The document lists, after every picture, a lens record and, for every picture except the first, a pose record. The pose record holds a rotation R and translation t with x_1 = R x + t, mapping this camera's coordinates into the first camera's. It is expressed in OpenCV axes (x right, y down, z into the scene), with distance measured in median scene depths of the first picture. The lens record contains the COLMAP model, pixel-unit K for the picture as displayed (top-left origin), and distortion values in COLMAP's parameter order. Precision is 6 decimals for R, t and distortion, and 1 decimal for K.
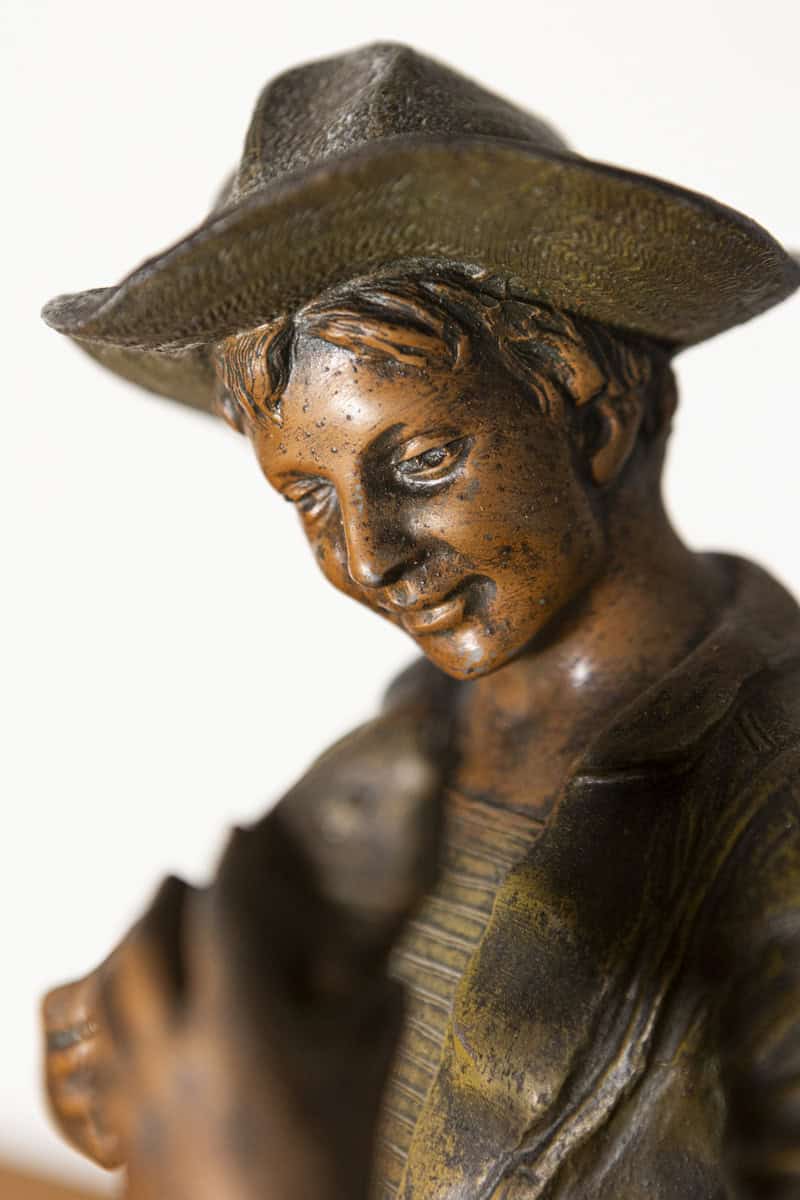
lens RADIAL K [[2410.0, 0, 394.1], [0, 2410.0, 601.1], [0, 0, 1]] dist [0.243344, 0.000000]
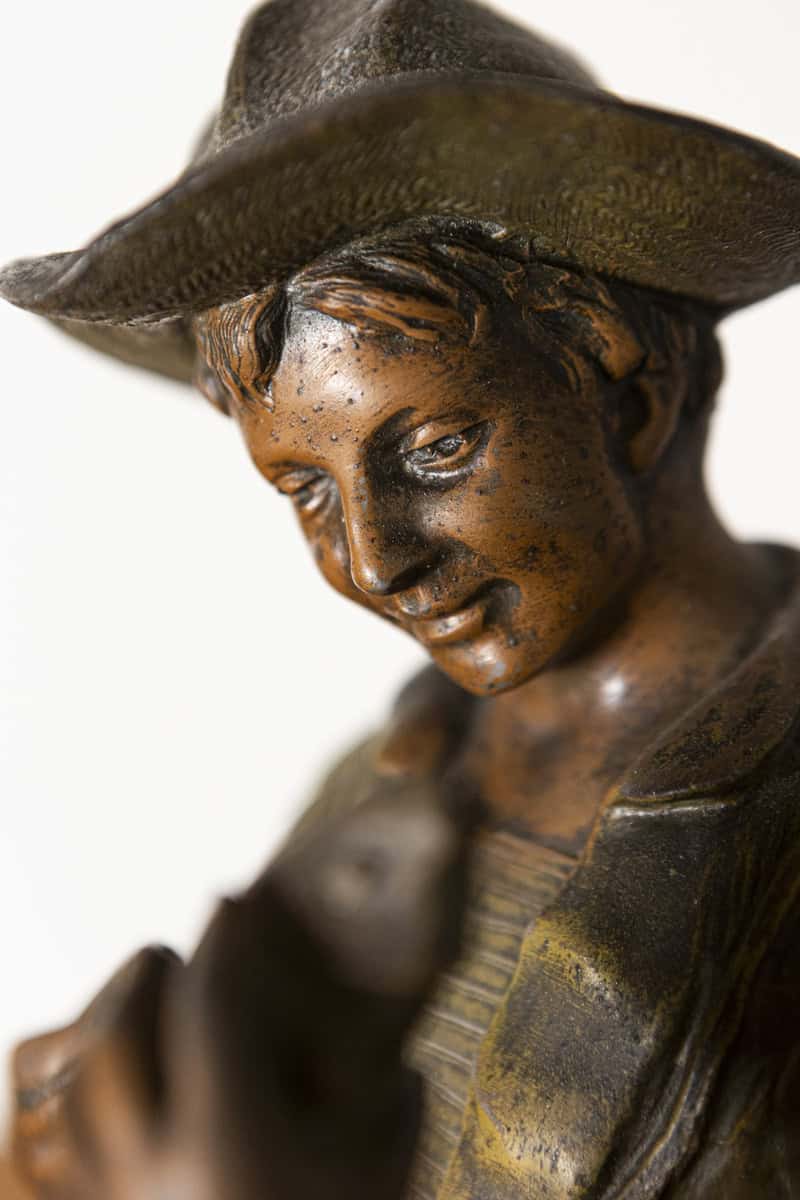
lens RADIAL K [[2410.0, 0, 406.7], [0, 2410.0, 598.8], [0, 0, 1]] dist [0.243344, 0.000000]
pose [[0.999924, -0.010082, 0.007031, -0.005264], [0.009836, 0.999367, 0.034203, -0.034146], [-0.007372, -0.034131, 0.999390, 0.128412]]
